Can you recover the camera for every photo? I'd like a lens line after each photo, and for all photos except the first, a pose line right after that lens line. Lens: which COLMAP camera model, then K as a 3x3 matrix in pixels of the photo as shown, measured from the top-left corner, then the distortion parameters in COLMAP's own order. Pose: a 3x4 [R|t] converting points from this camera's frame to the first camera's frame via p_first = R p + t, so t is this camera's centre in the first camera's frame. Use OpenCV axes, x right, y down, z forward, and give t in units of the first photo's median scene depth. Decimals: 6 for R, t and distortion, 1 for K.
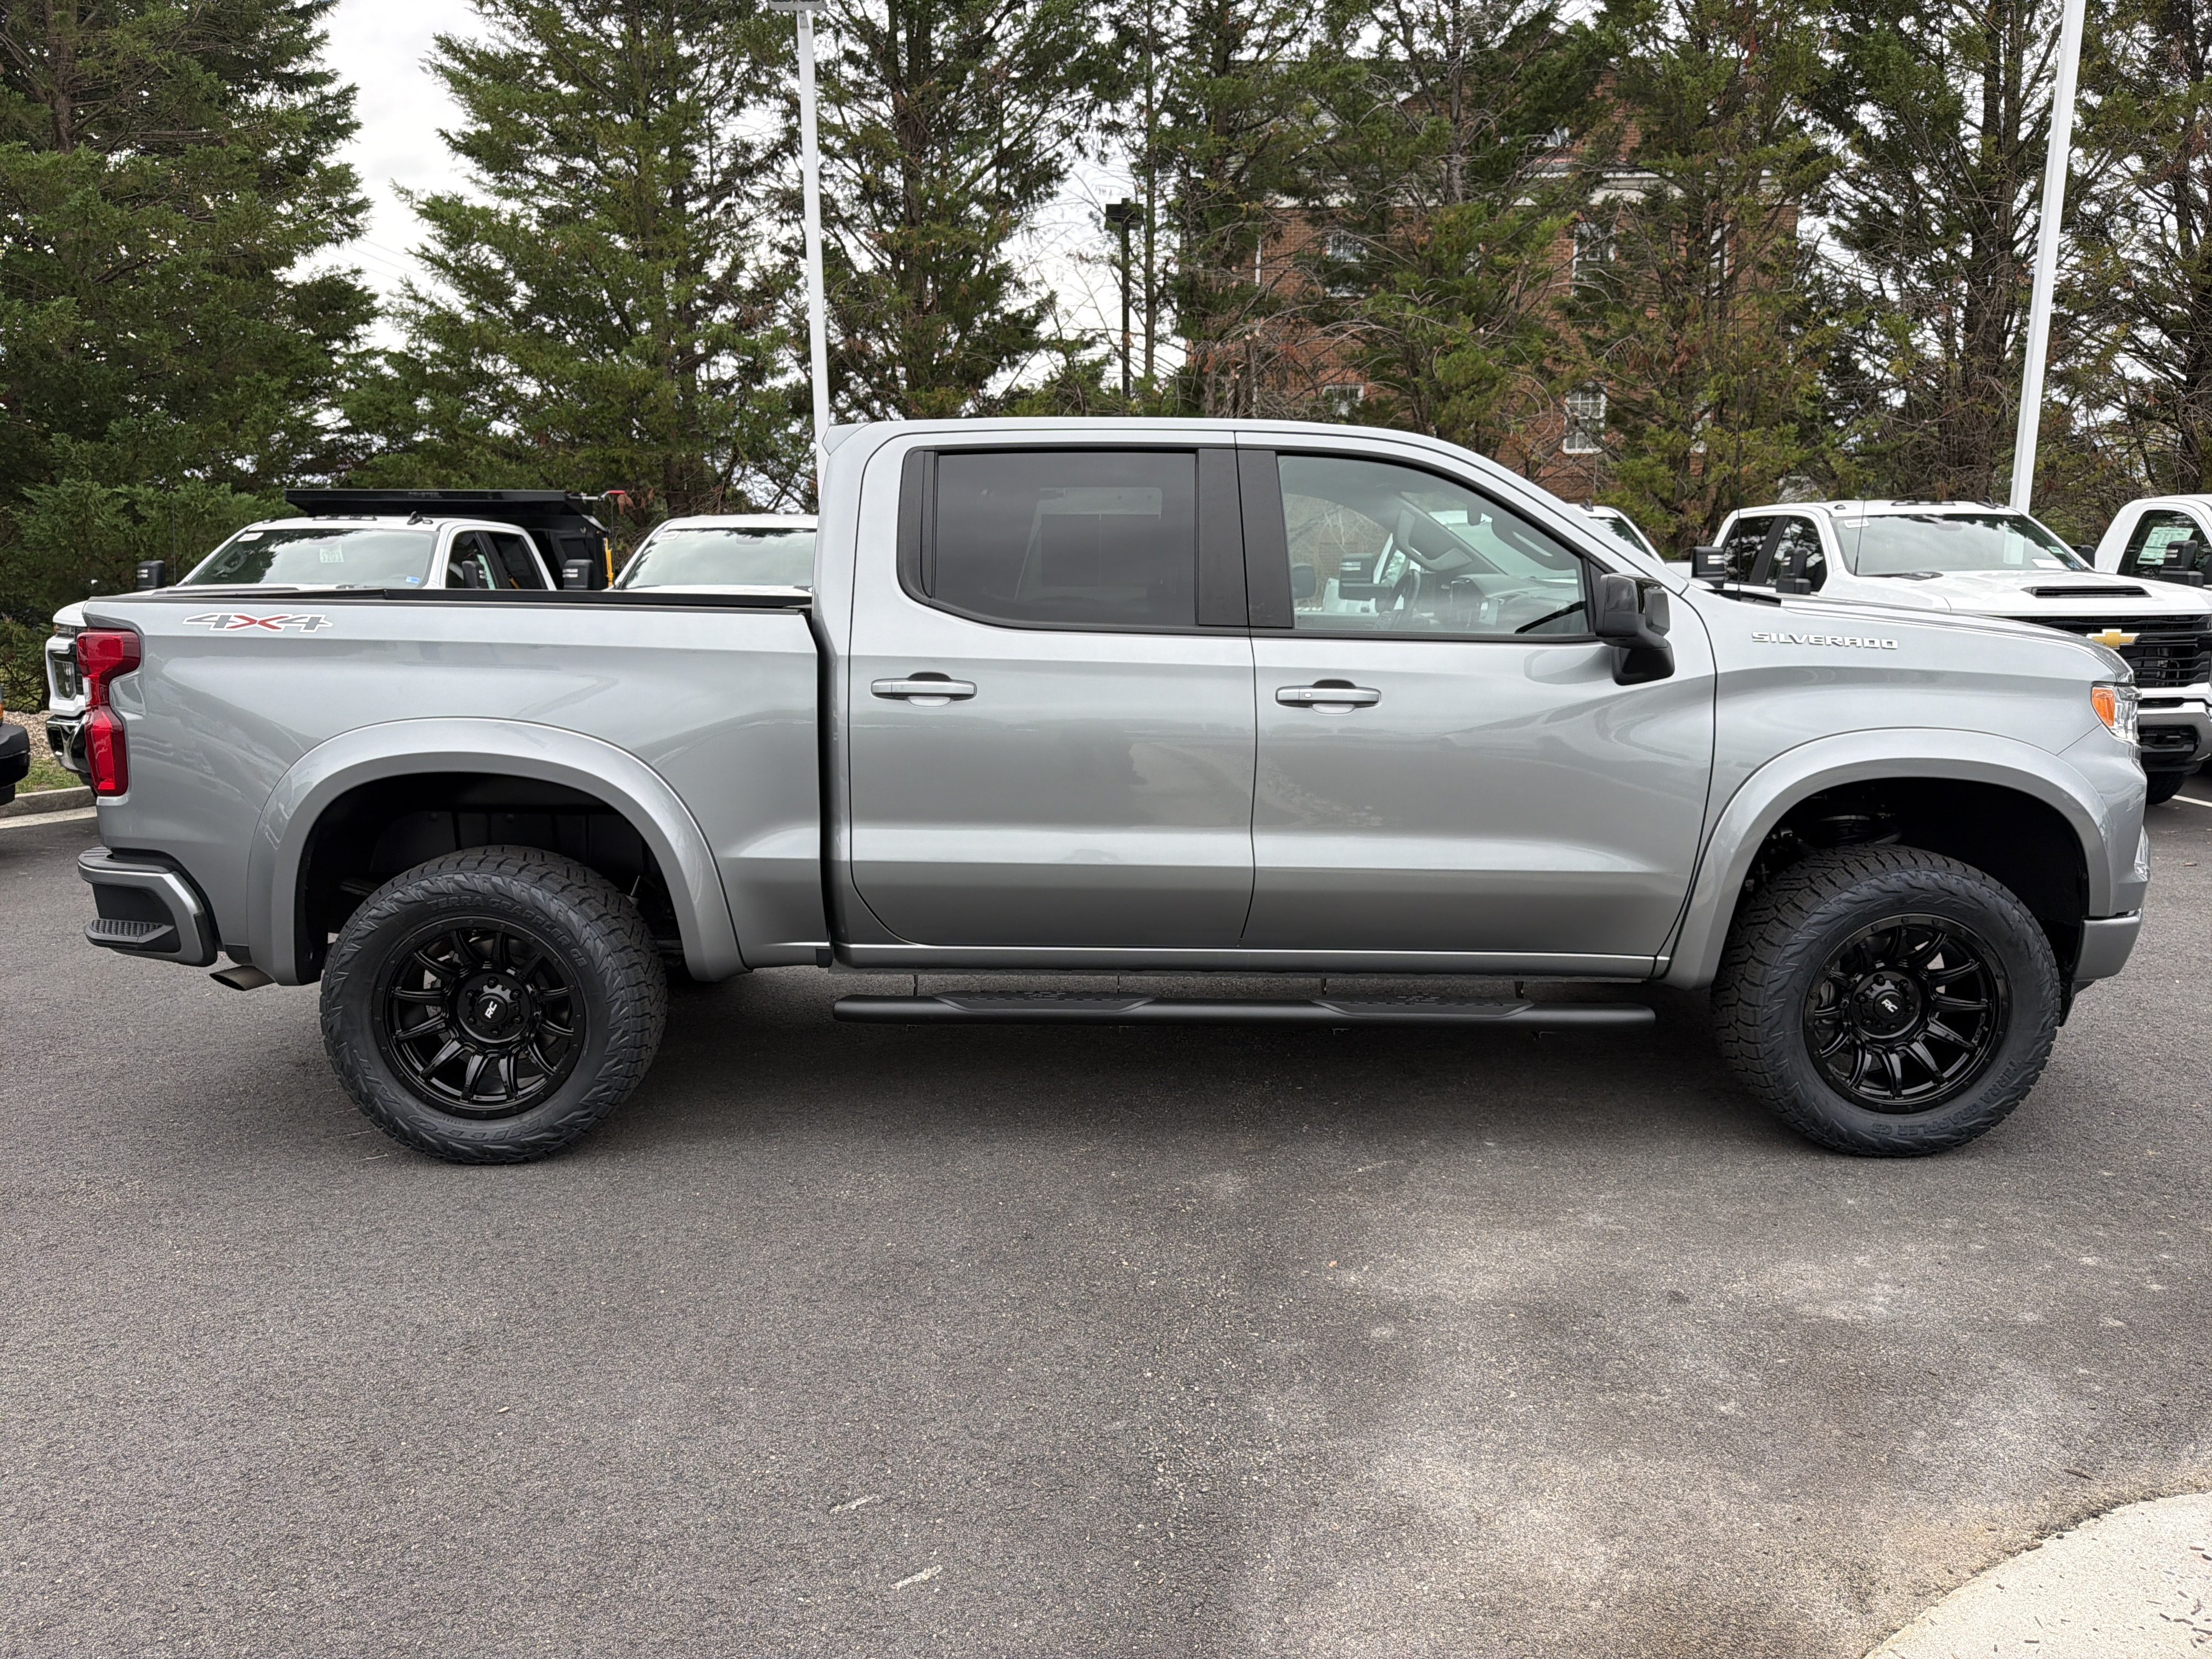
lens RADIAL K [[1633.2, 0, 1104.7], [0, 1633.2, 833.6], [0, 0, 1]] dist [0.094078, -0.169342]
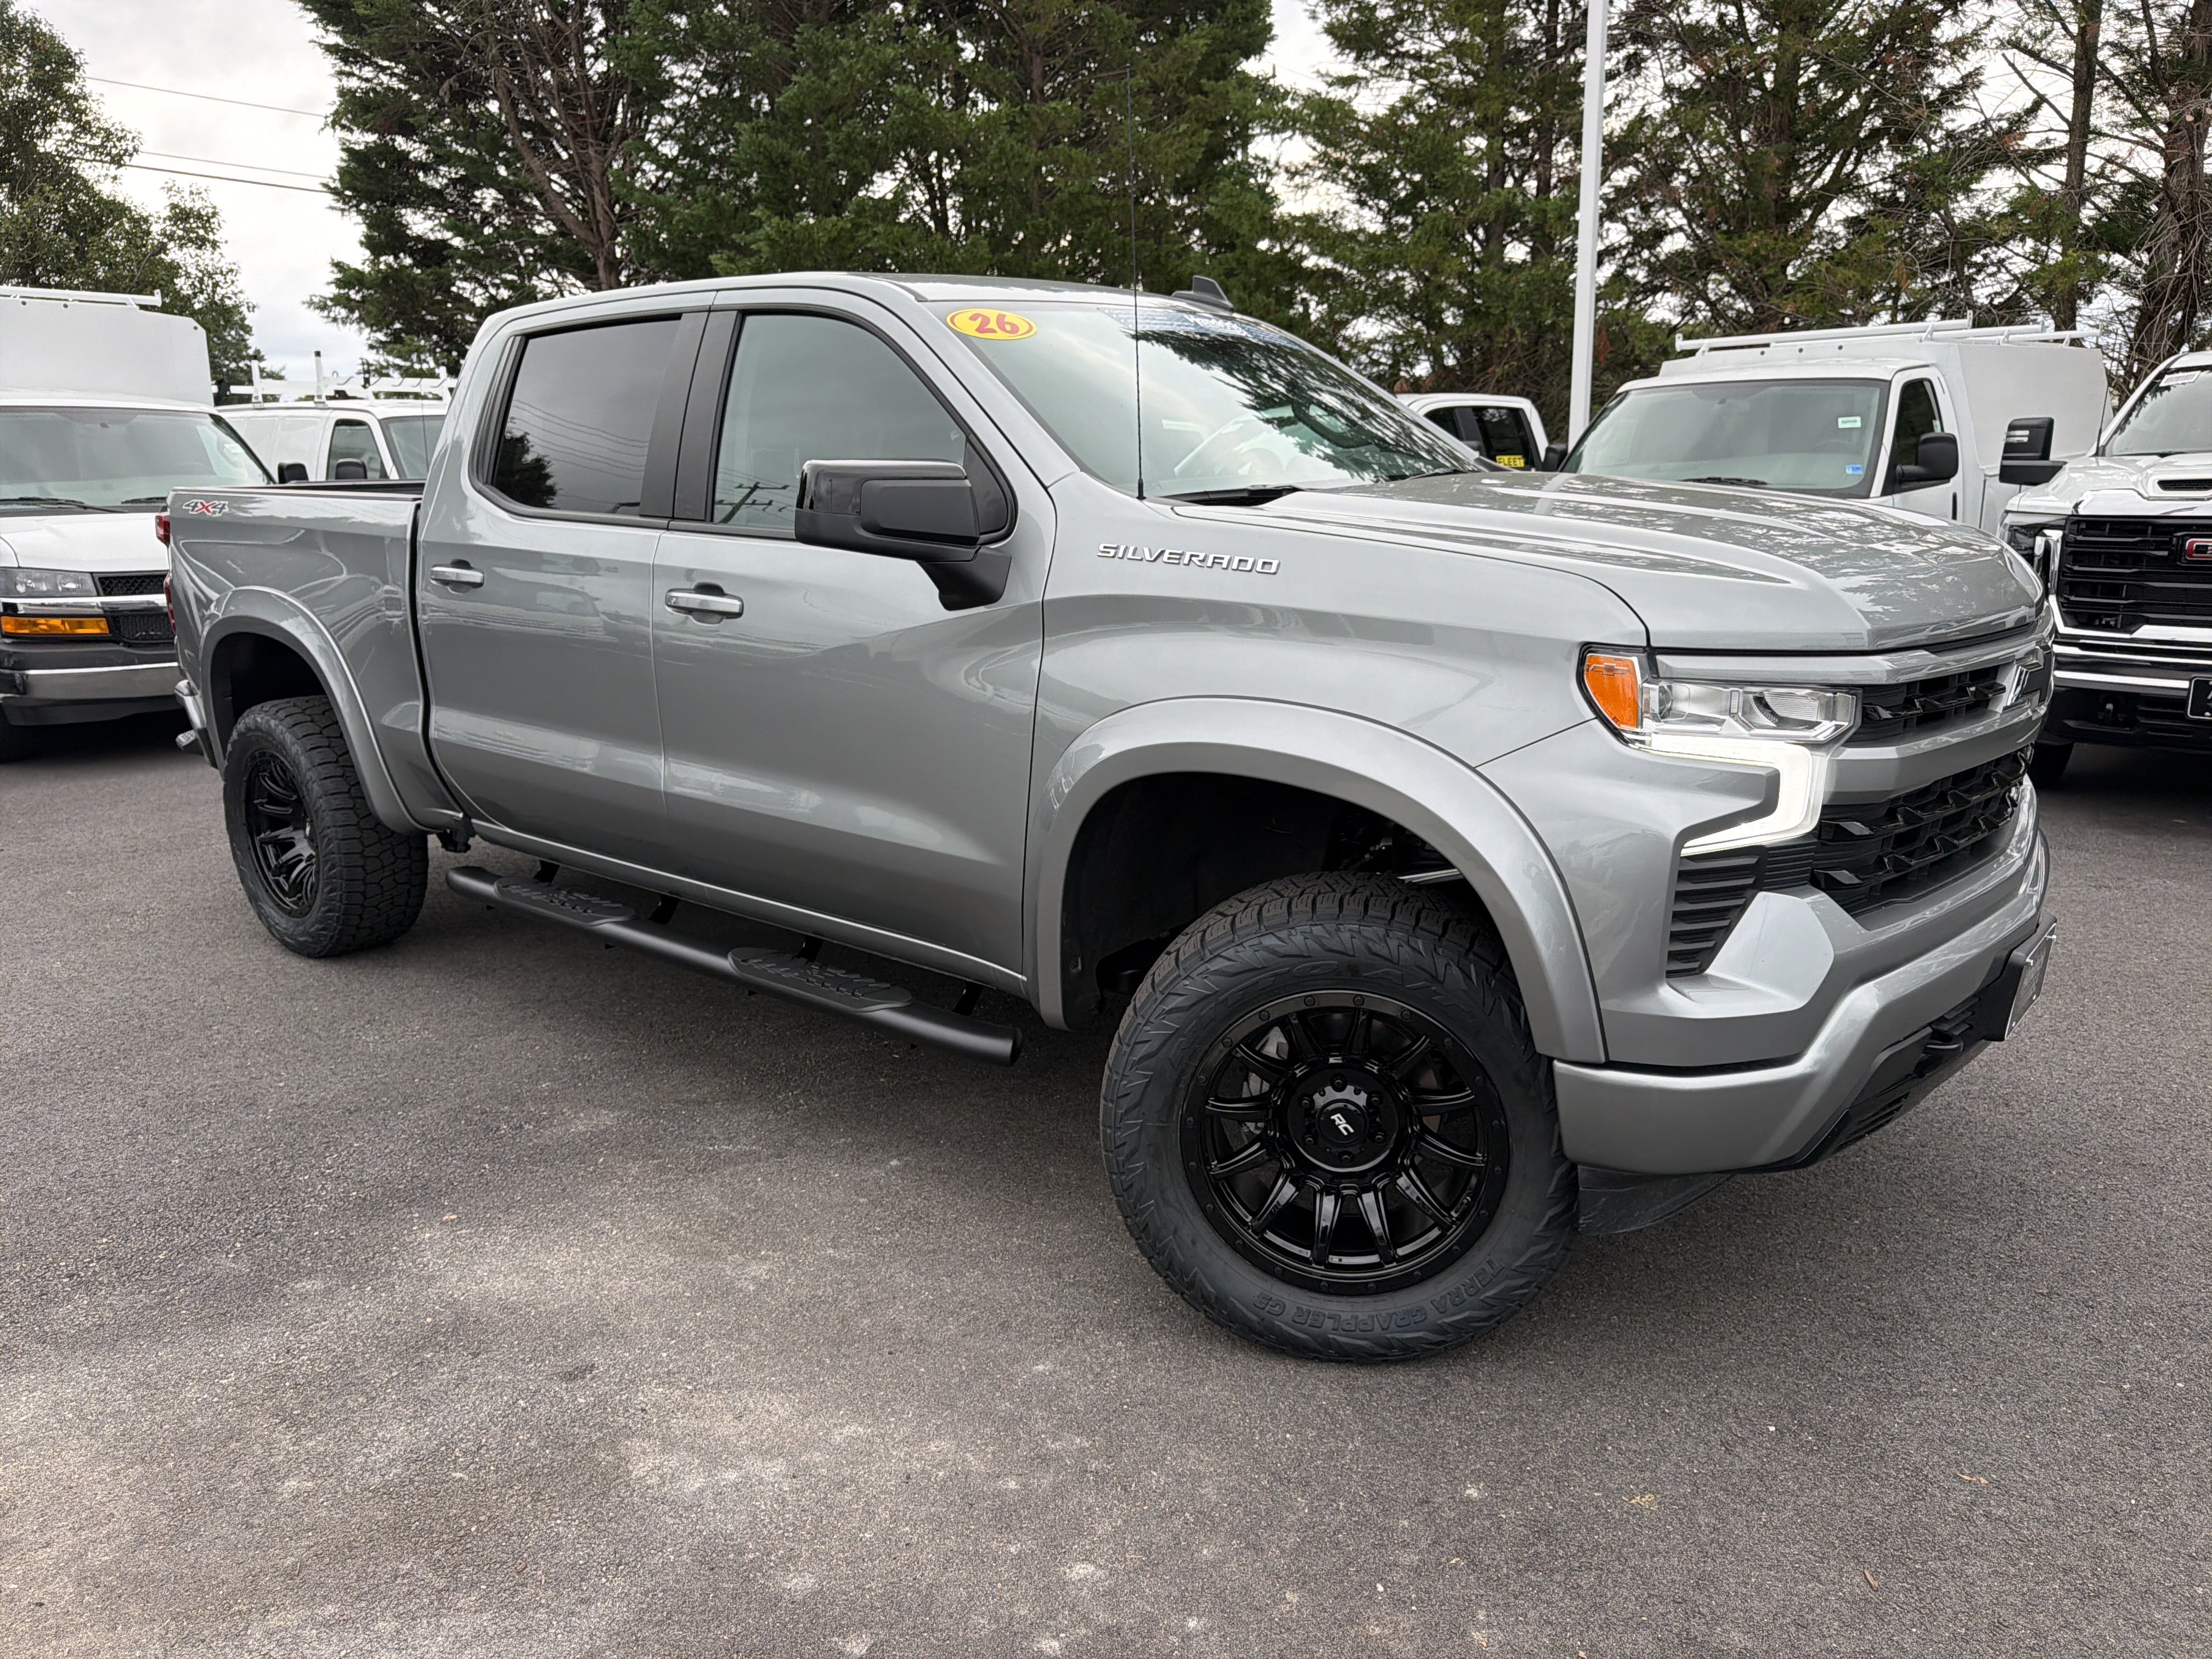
lens RADIAL K [[1643.9, 0, 1050.7], [0, 1643.9, 838.8], [0, 0, 1]] dist [0.000425, 0.006725]
pose [[0.726745, 0.143126, -0.671830, 0.873903], [-0.075157, 0.988748, 0.129341, -0.088354], [0.682783, -0.043506, 0.729325, 0.492239]]
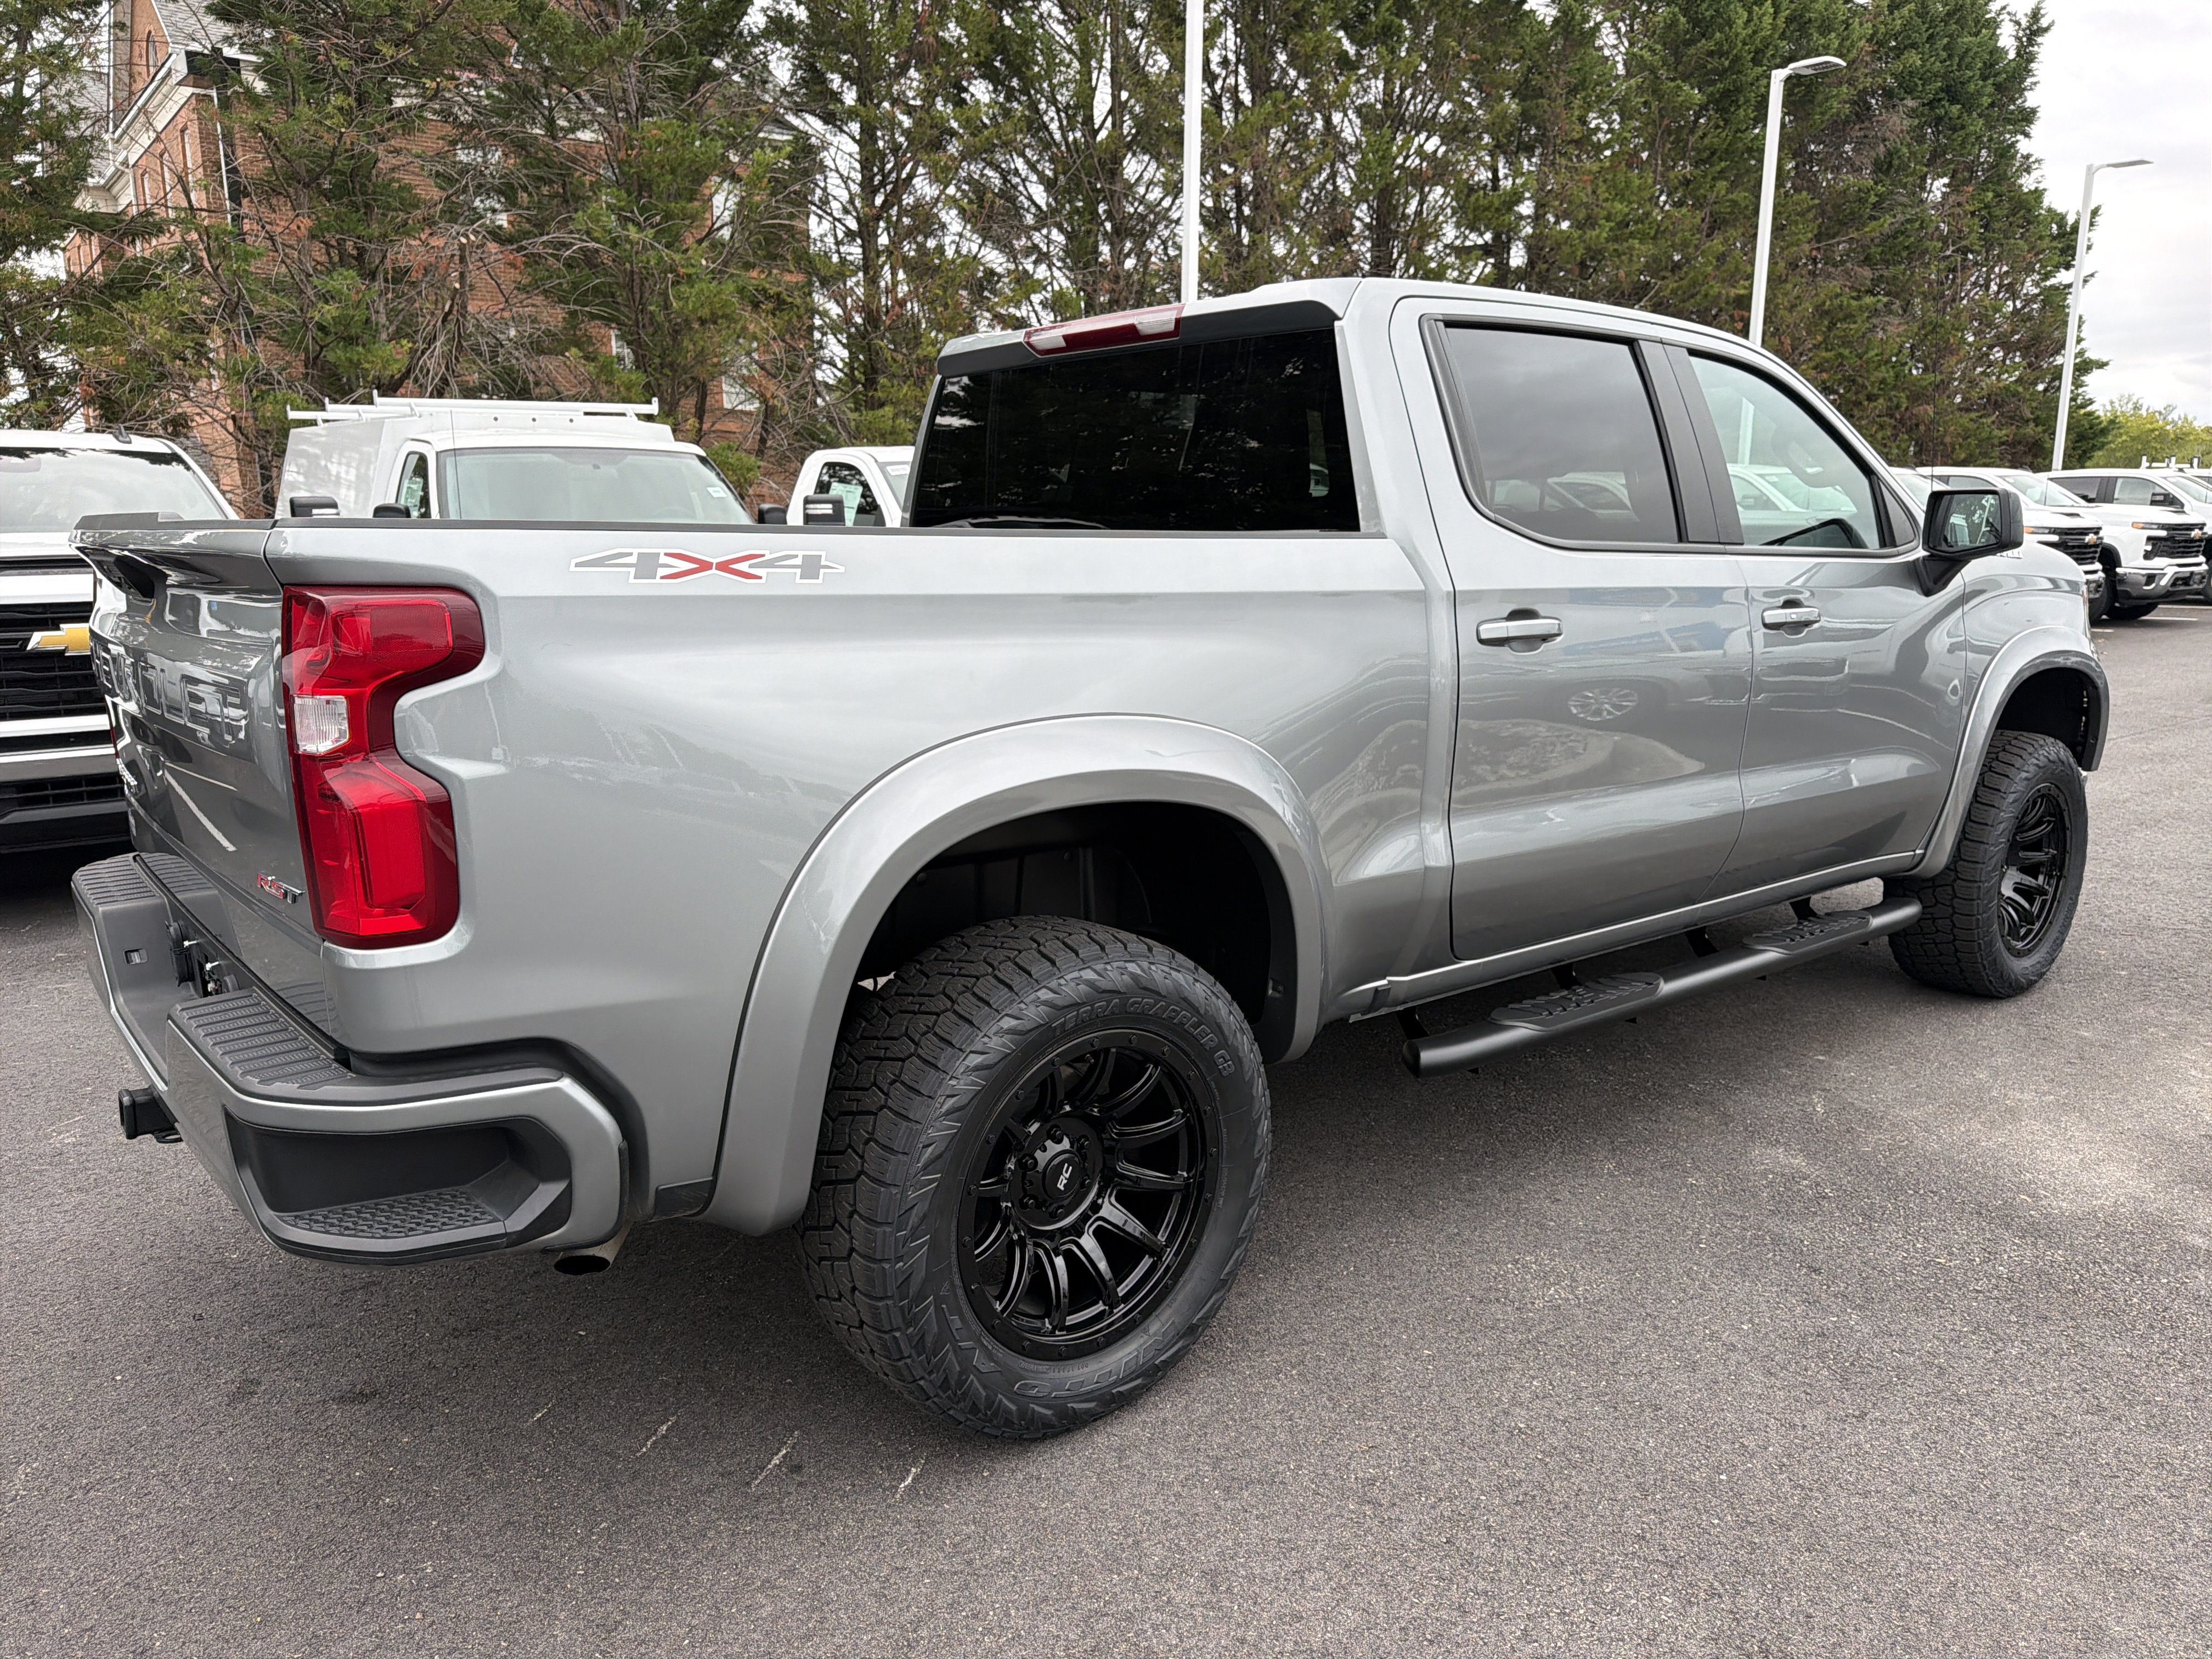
lens RADIAL K [[1595.6, 0, 1176.4], [0, 1595.6, 861.1], [0, 0, 1]] dist [-0.006068, -0.003633]
pose [[0.774524, -0.137344, 0.617454, -0.711453], [0.108089, 0.990523, 0.084742, -0.061559], [-0.623241, 0.001105, 0.782029, 0.509251]]
